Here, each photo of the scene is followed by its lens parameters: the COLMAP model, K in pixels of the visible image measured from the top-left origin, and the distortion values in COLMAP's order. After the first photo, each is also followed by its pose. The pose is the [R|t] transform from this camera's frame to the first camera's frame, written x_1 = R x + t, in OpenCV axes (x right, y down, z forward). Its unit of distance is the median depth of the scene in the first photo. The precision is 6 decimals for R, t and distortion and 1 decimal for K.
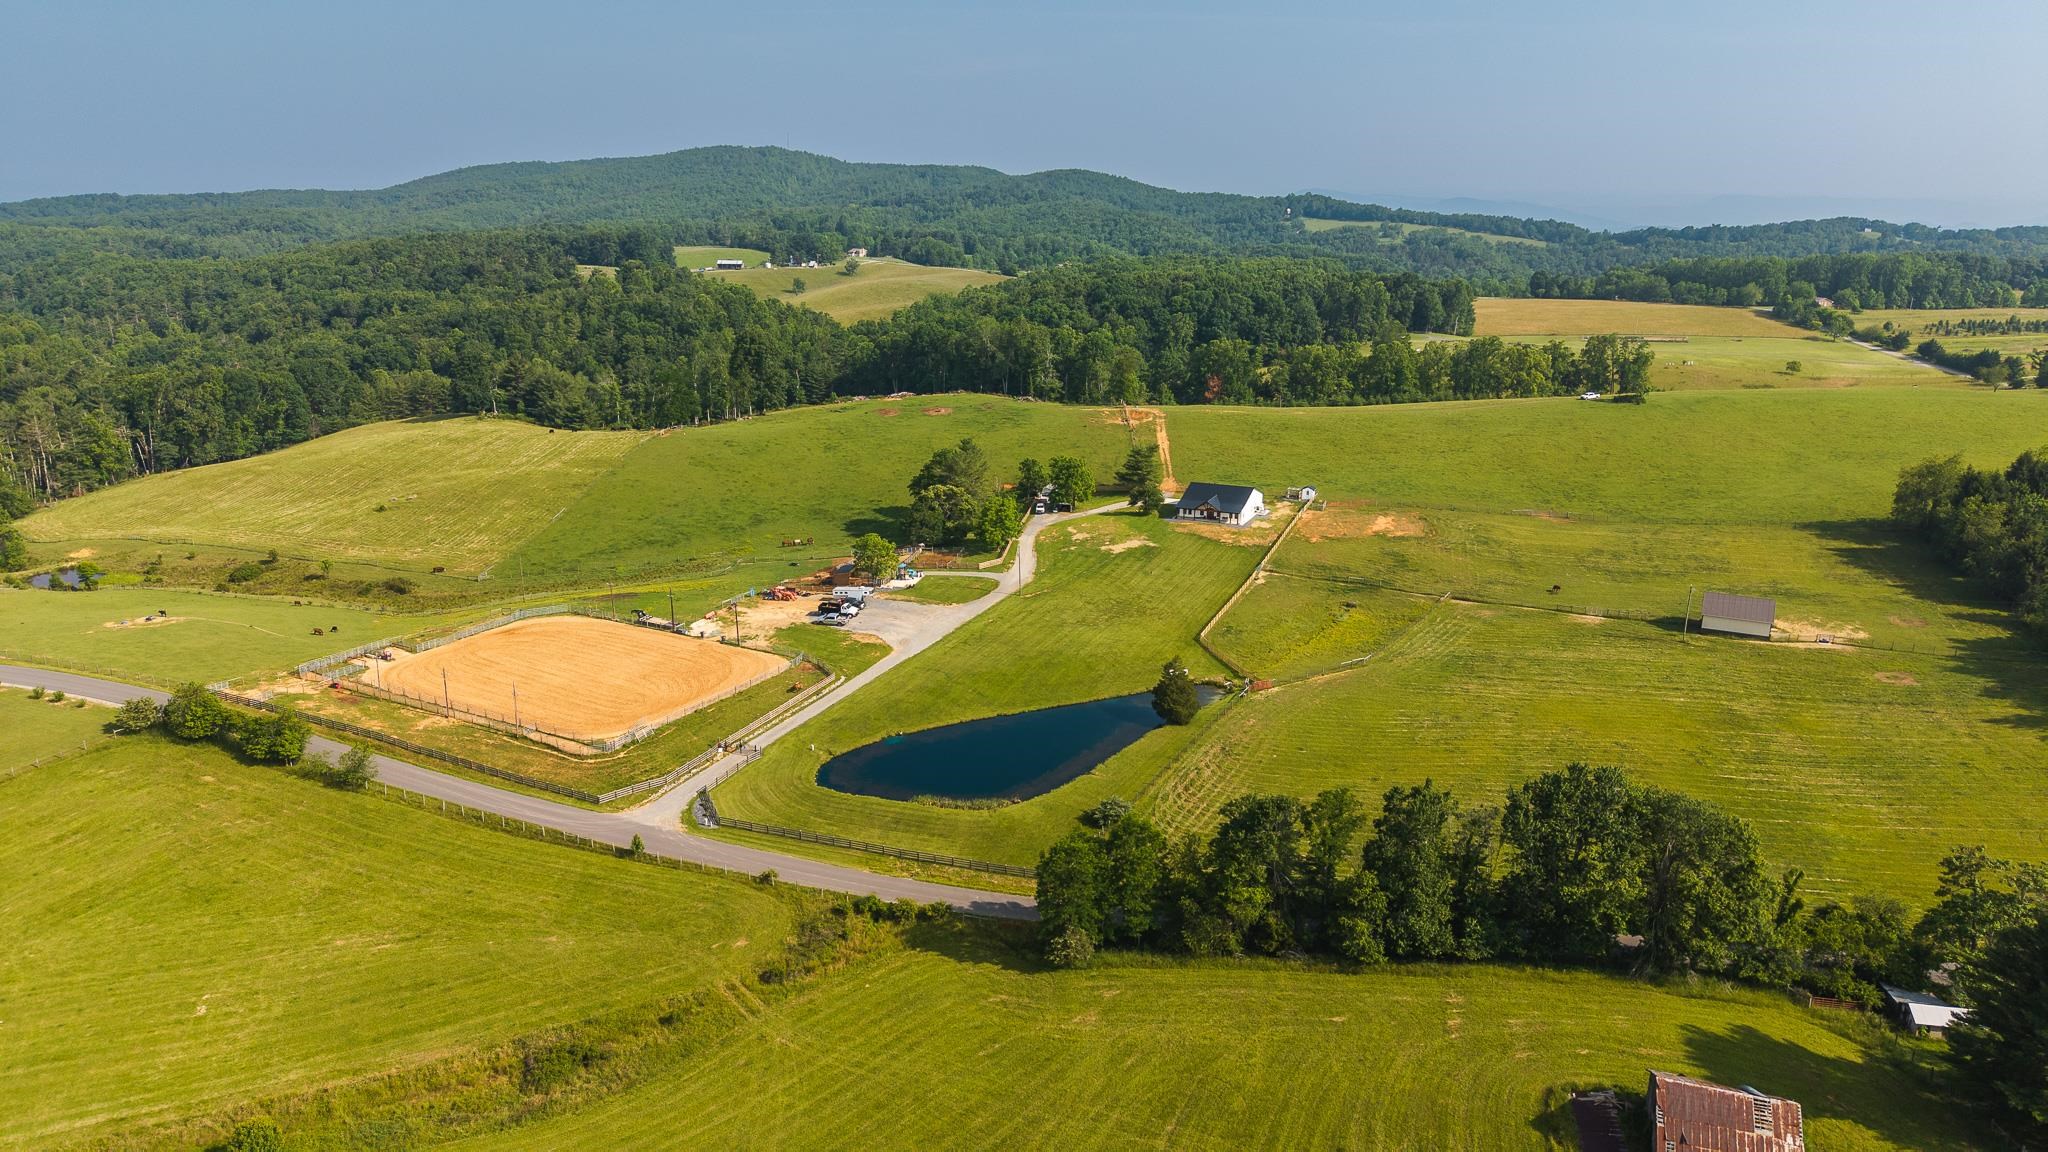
lens RADIAL K [[1357.8, 0, 1014.1], [0, 1357.8, 568.6], [0, 0, 1]] dist [0.026913, -0.031158]
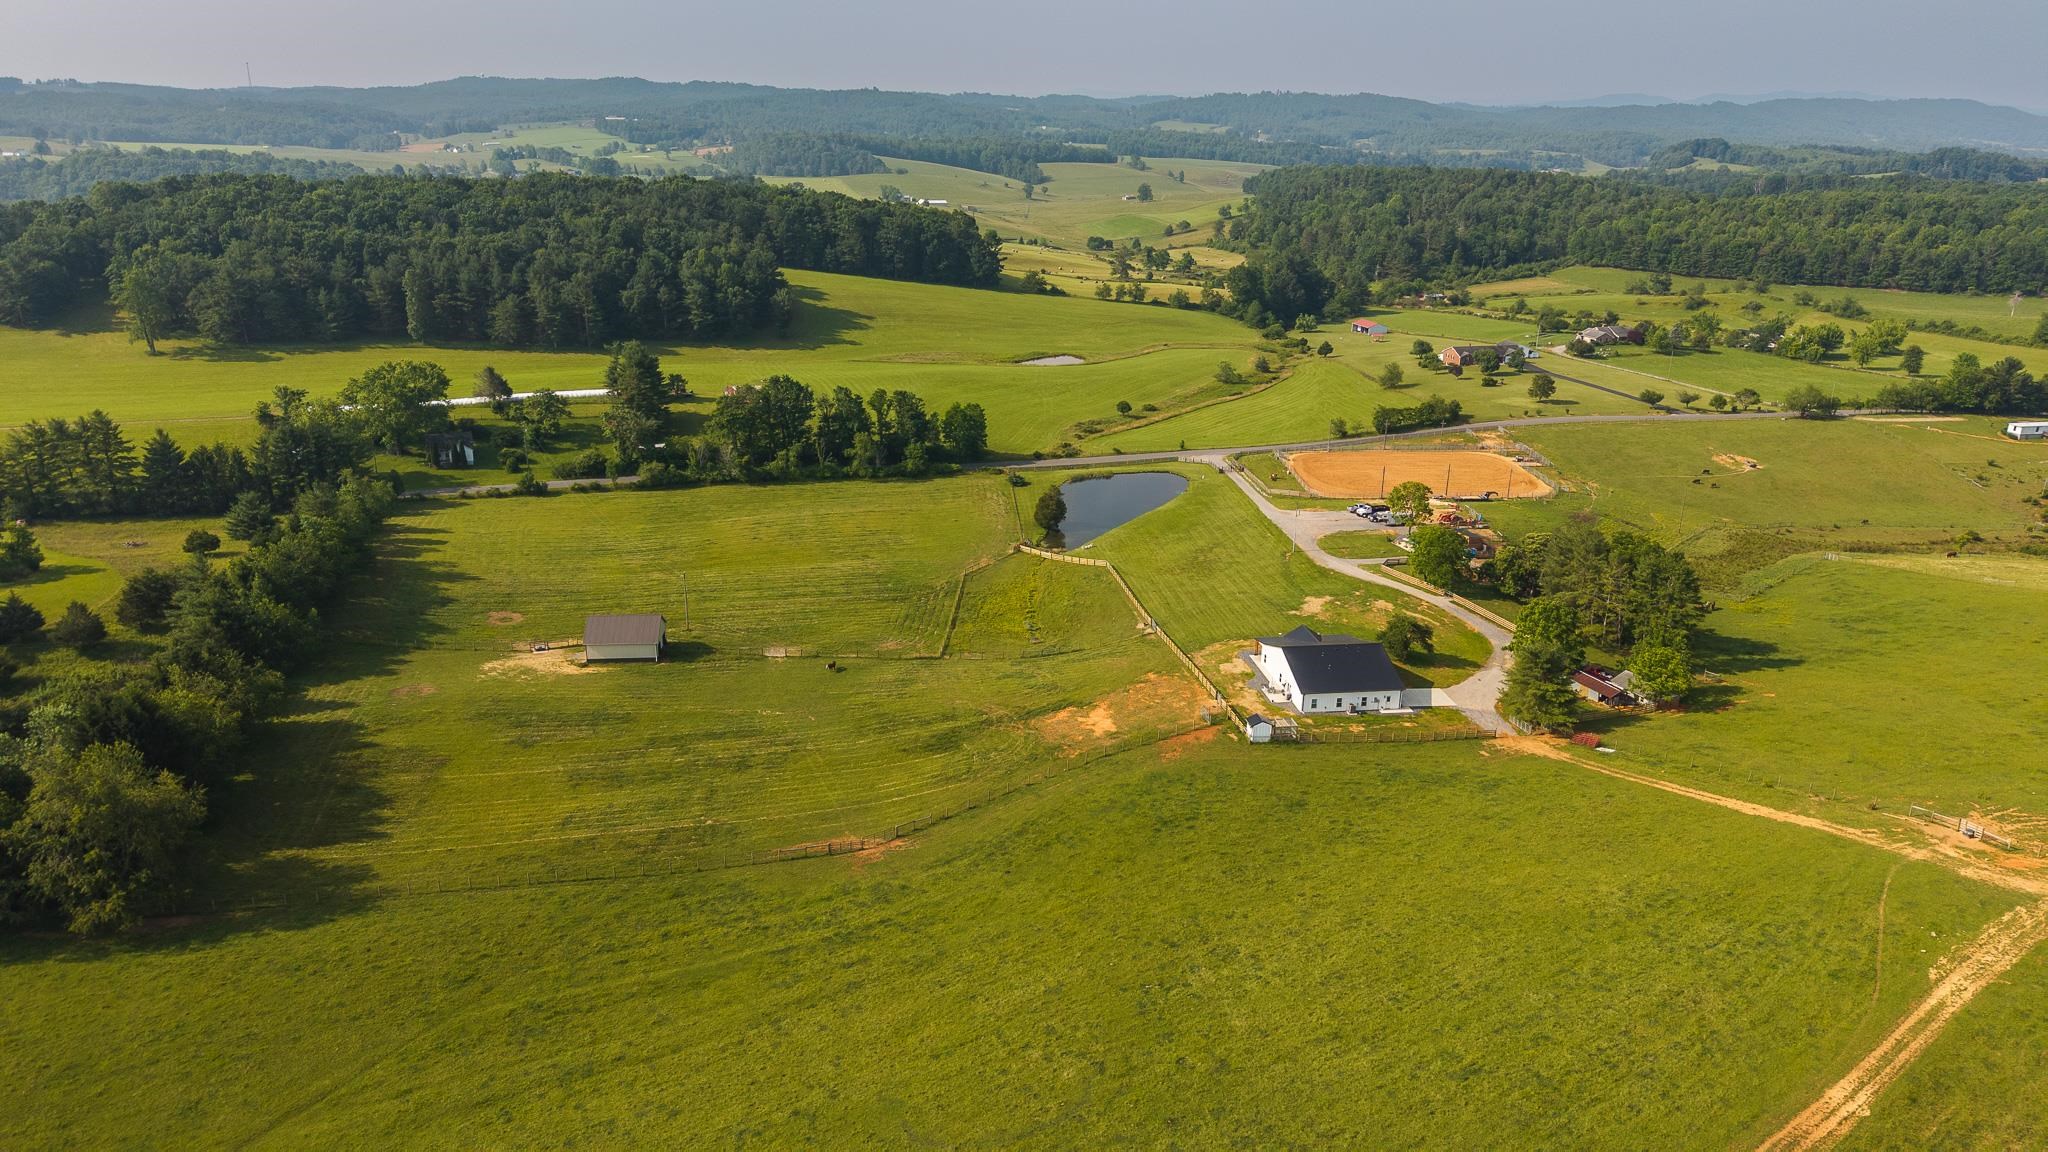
lens RADIAL K [[1357.8, 0, 1026.8], [0, 1357.8, 588.5], [0, 0, 1]] dist [0.026913, -0.031158]
pose [[-0.843902, 0.166267, -0.510082, 0.380902], [-0.159798, 0.829712, 0.534830, -0.256796], [0.512146, 0.532854, -0.673627, 0.864457]]
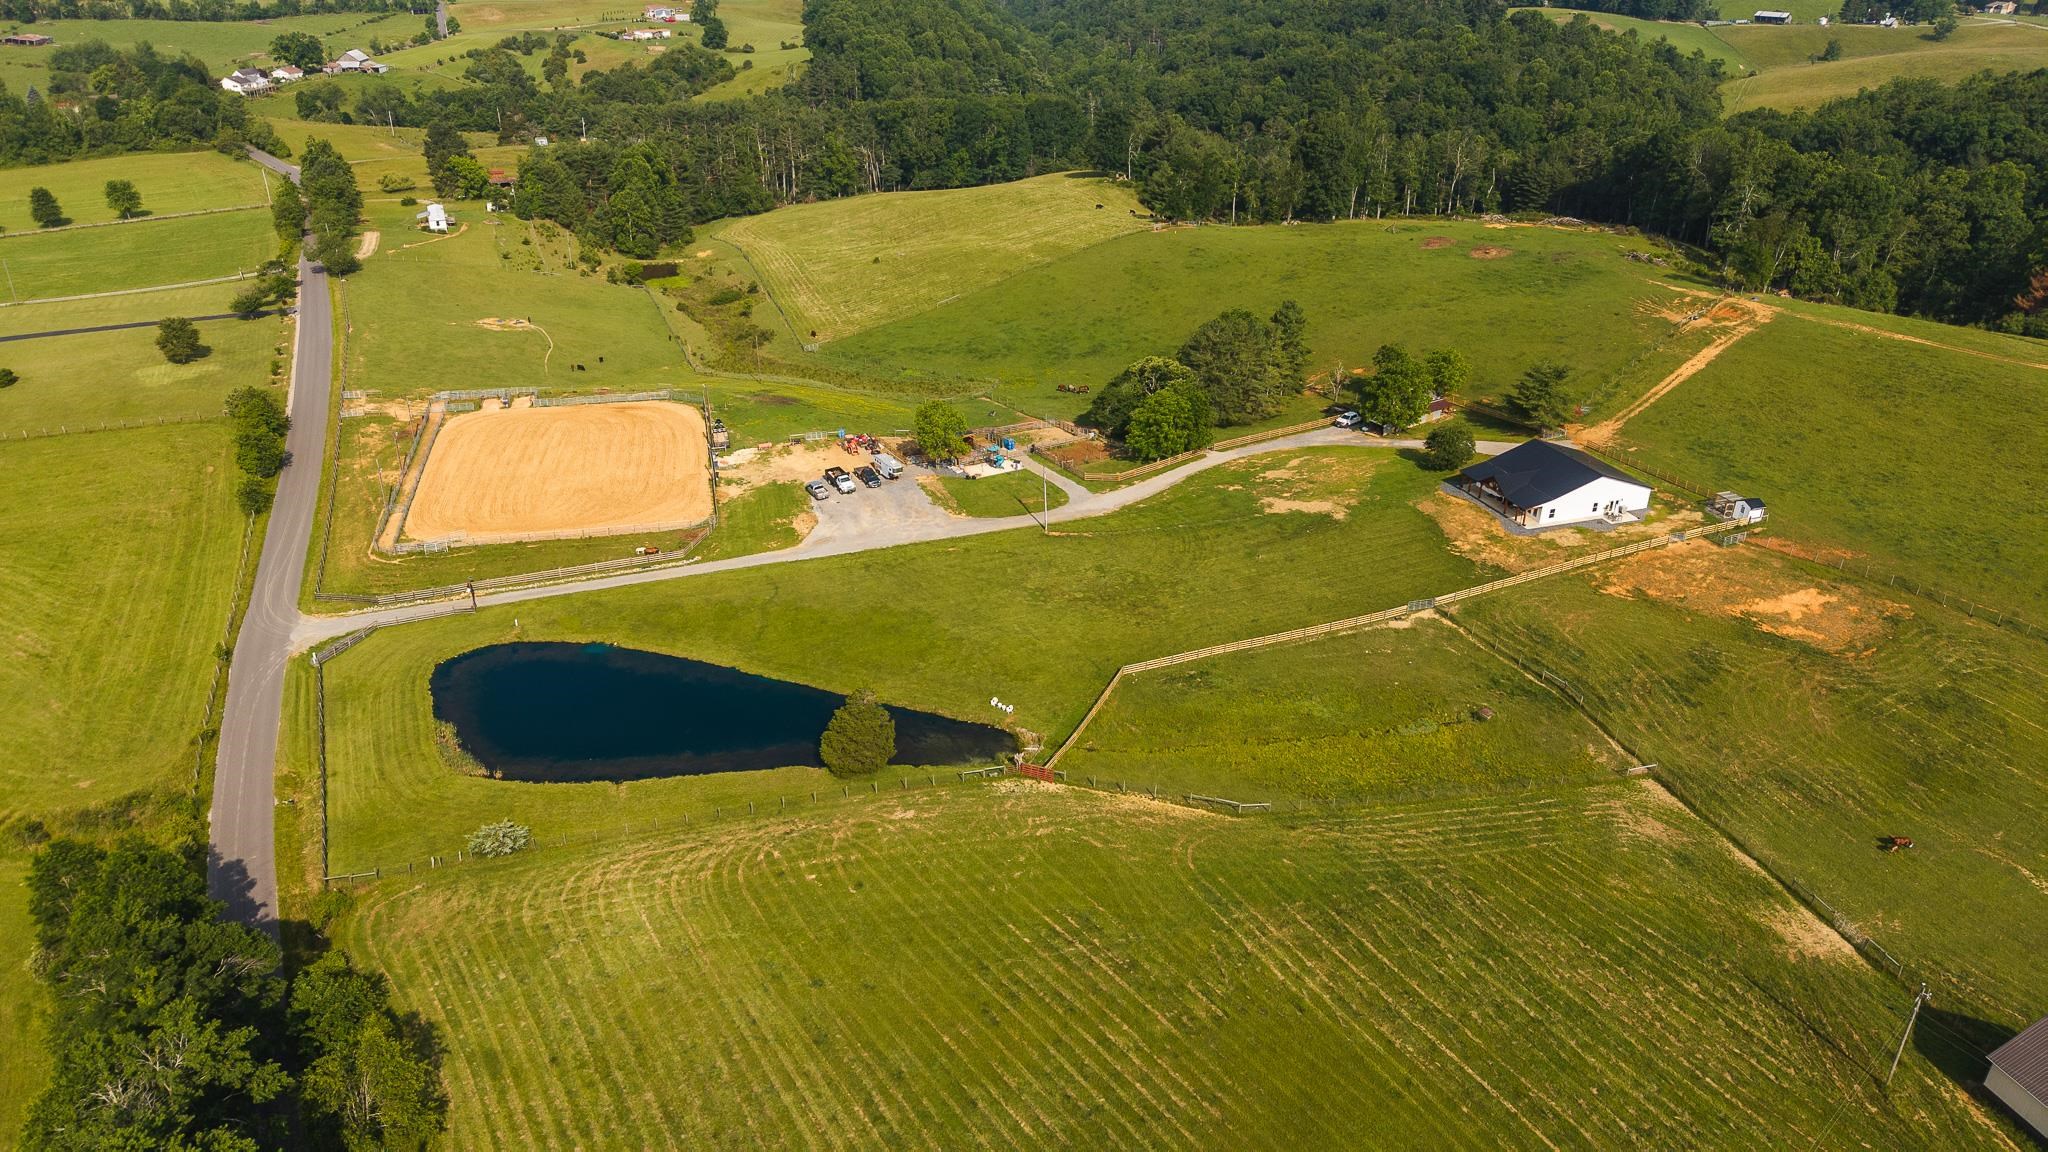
lens RADIAL K [[1357.8, 0, 1017.1], [0, 1357.8, 574.6], [0, 0, 1]] dist [0.026913, -0.031158]
pose [[0.677639, 0.325563, -0.659404, 0.265186], [-0.198630, 0.944369, 0.262133, -0.080003], [0.708061, -0.046654, 0.704608, 0.246951]]
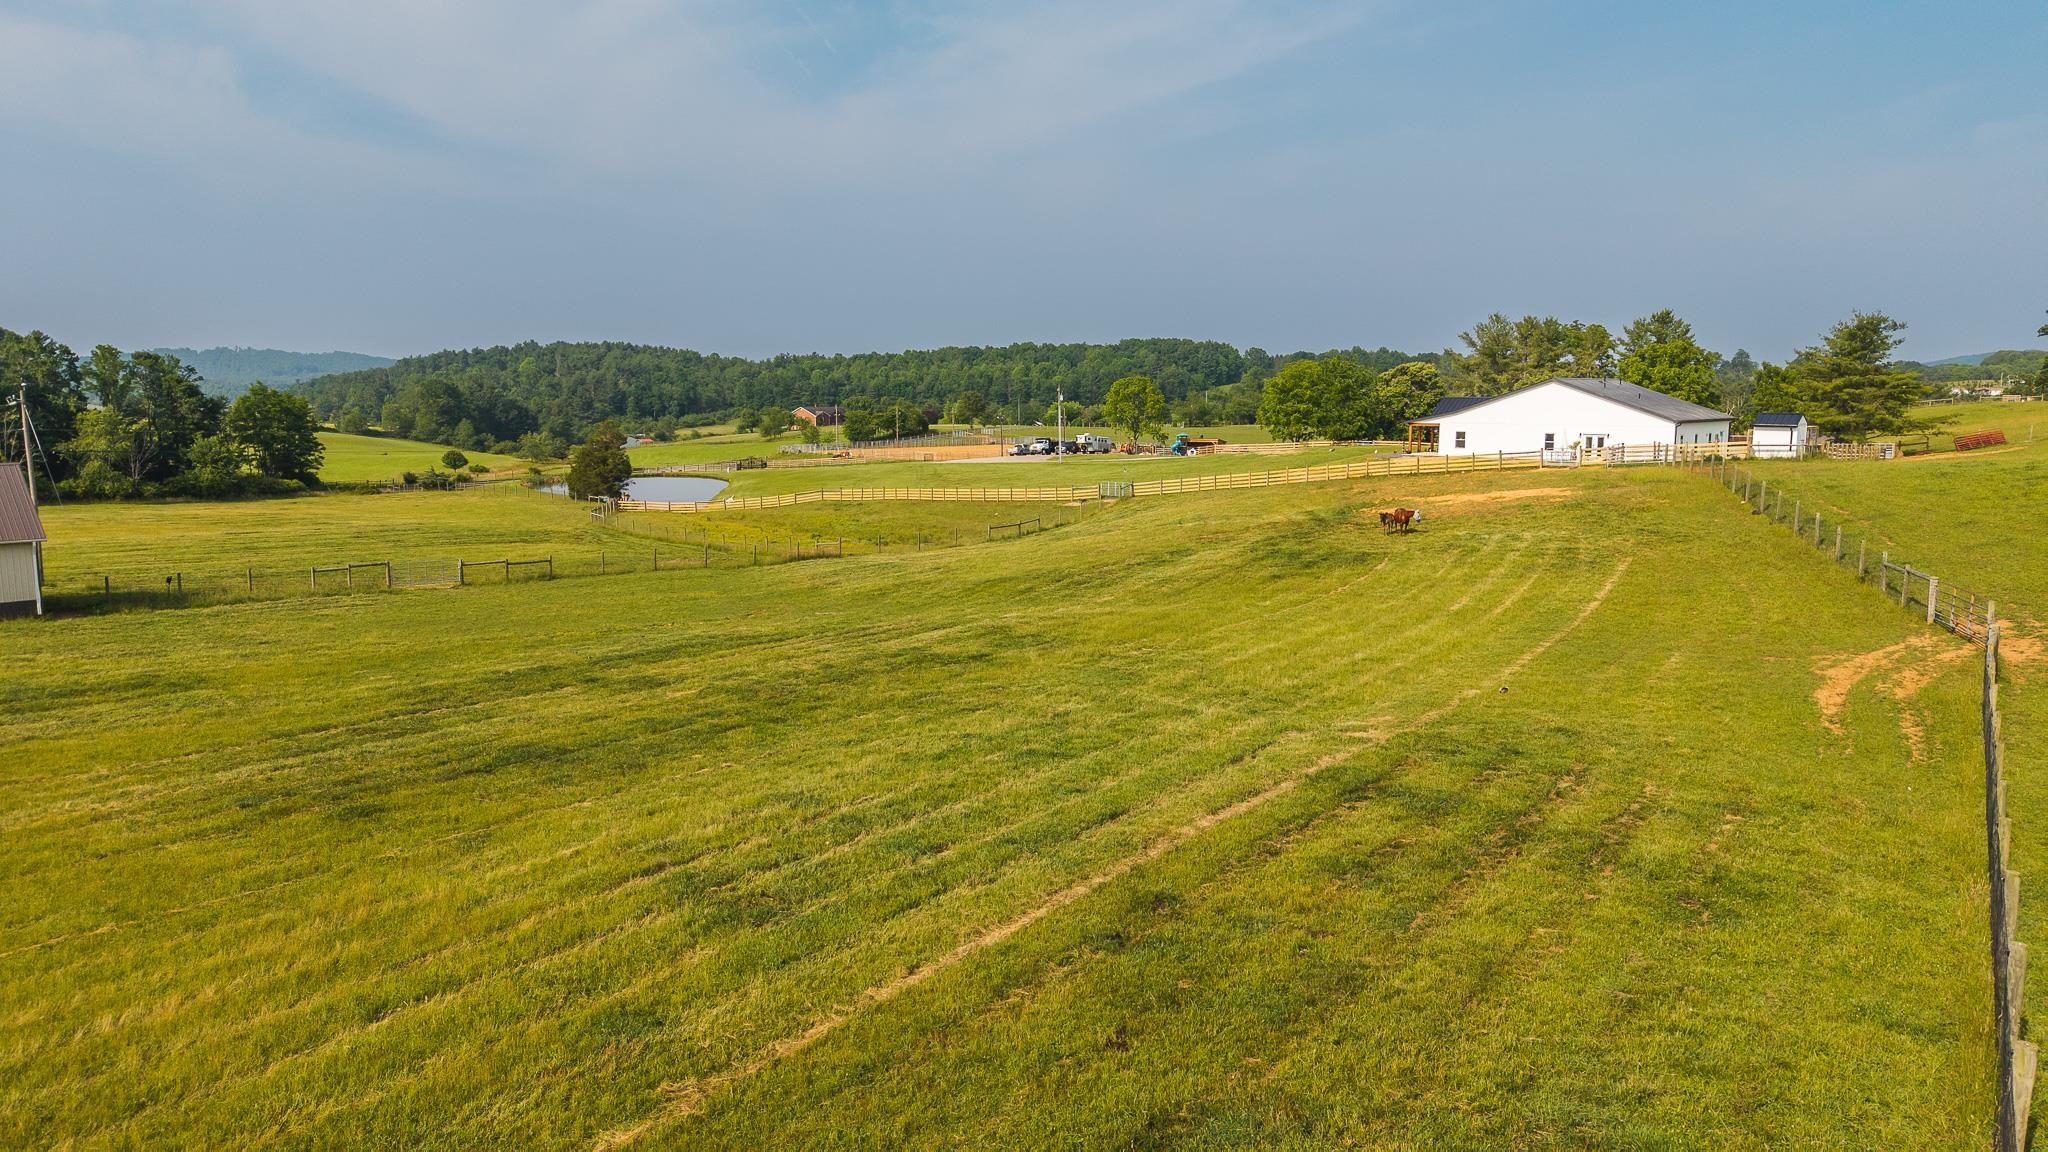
lens RADIAL K [[1357.8, 0, 1024.9], [0, 1357.8, 566.5], [0, 0, 1]] dist [0.026913, -0.031158]
pose [[-0.289213, 0.115855, -0.950228, 0.348476], [-0.259363, 0.946036, 0.194284, -0.030261], [0.921459, 0.302644, -0.243557, 0.624430]]
